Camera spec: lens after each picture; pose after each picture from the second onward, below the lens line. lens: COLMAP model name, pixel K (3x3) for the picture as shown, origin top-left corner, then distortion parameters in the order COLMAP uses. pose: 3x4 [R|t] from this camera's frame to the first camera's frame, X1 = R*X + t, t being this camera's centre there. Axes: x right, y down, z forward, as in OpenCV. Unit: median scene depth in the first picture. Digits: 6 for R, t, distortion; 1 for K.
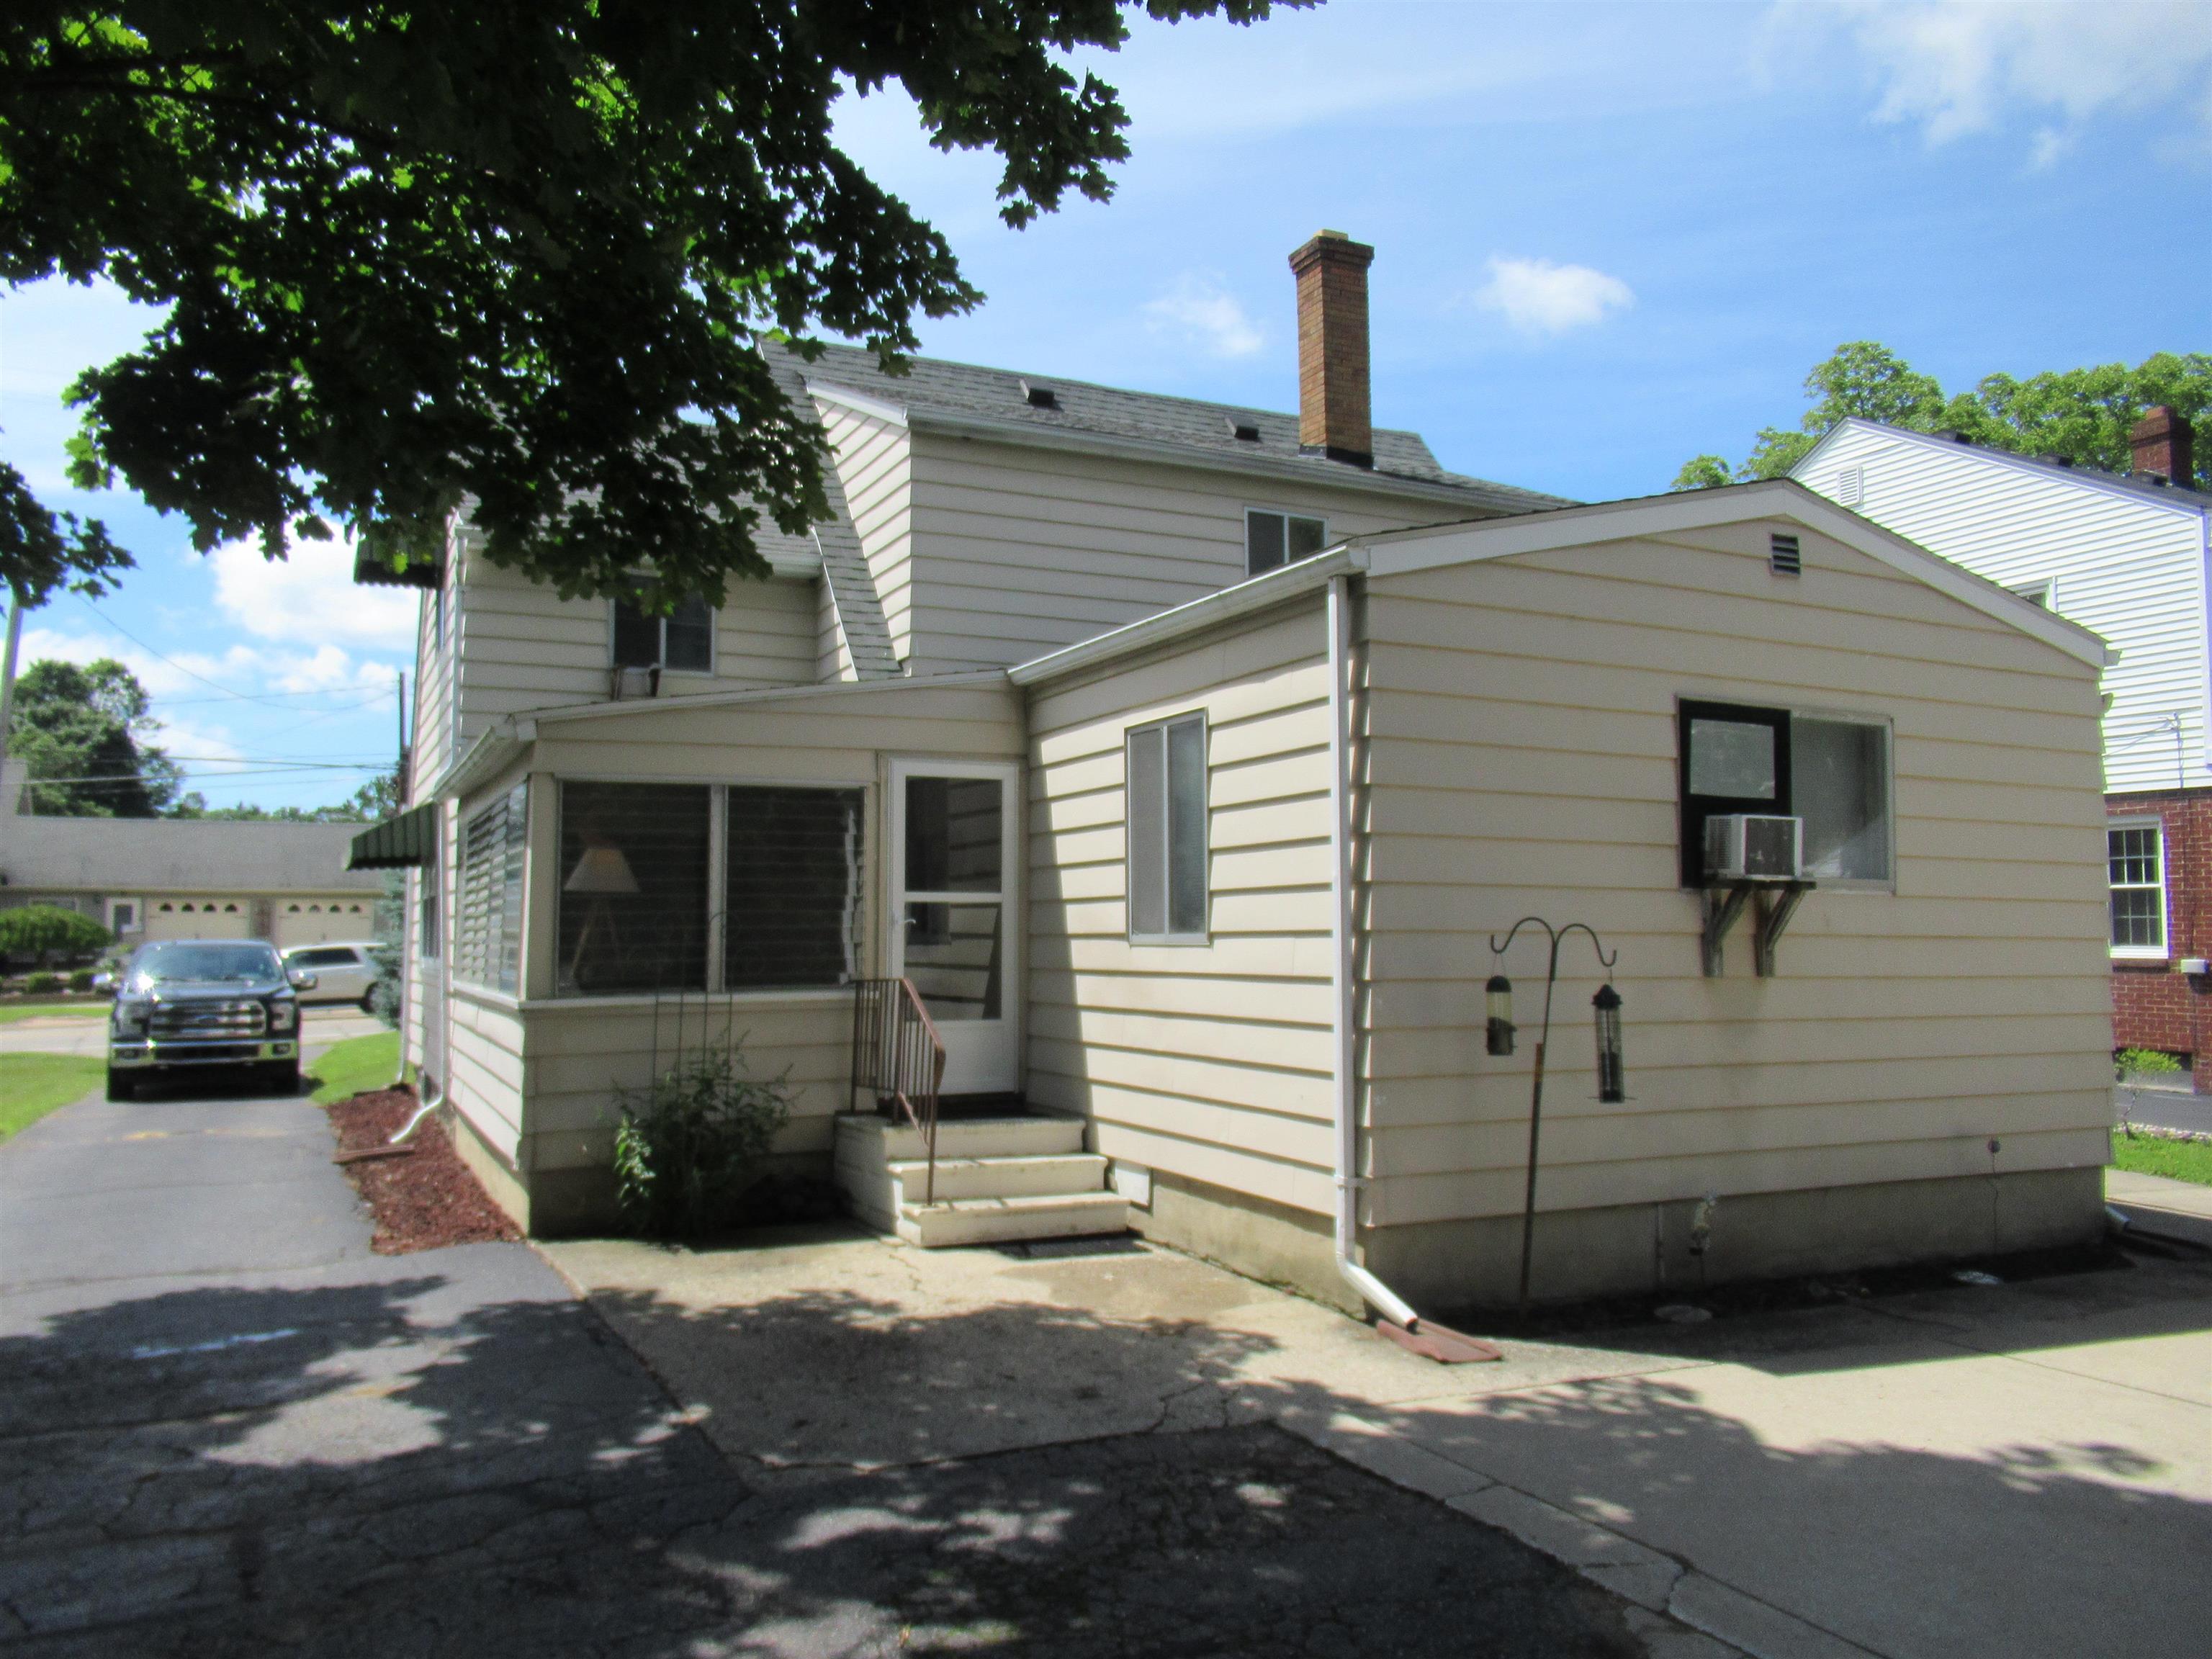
lens RADIAL K [[1664.8, 0, 1107.7], [0, 1664.8, 830.5], [0, 0, 1]] dist [-0.000044, 0.005000]
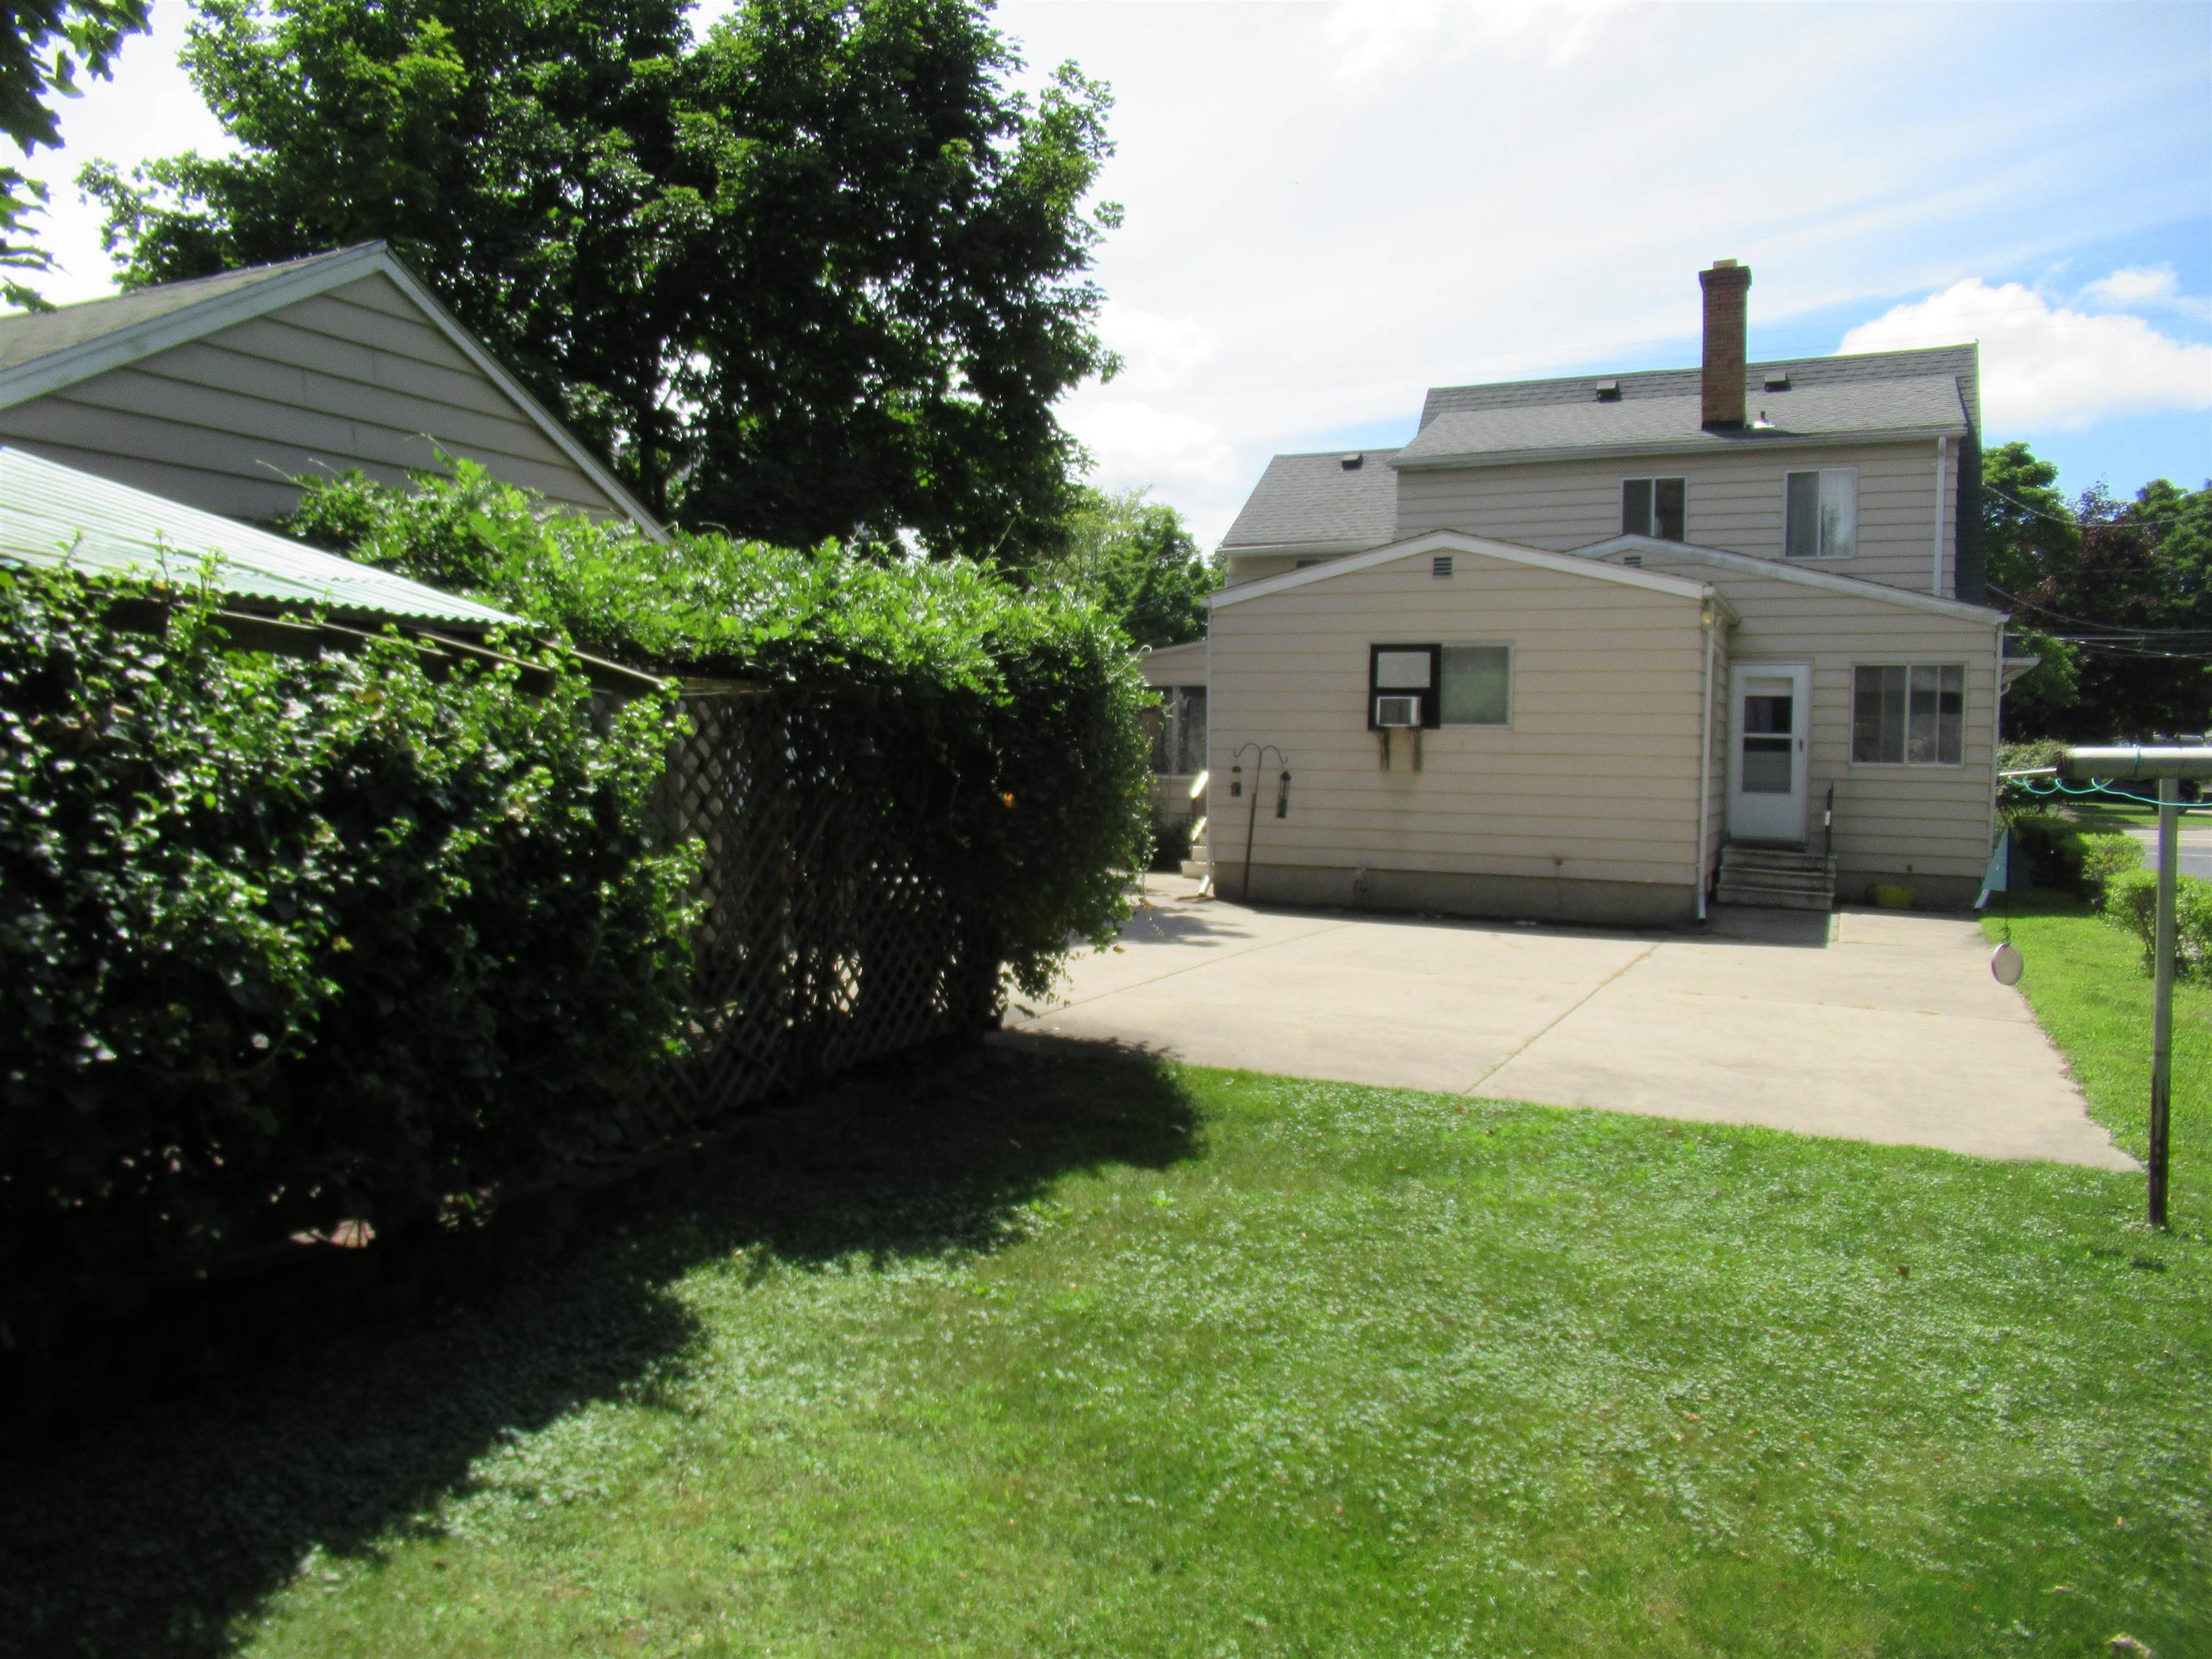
lens RADIAL K [[1664.8, 0, 1104.8], [0, 1664.8, 829.0], [0, 0, 1]] dist [-0.000044, 0.005000]
pose [[0.615472, 0.041190, -0.787081, 1.824326], [0.039400, 0.995777, 0.082921, -0.031062], [0.787173, -0.082047, 0.611250, -0.625065]]
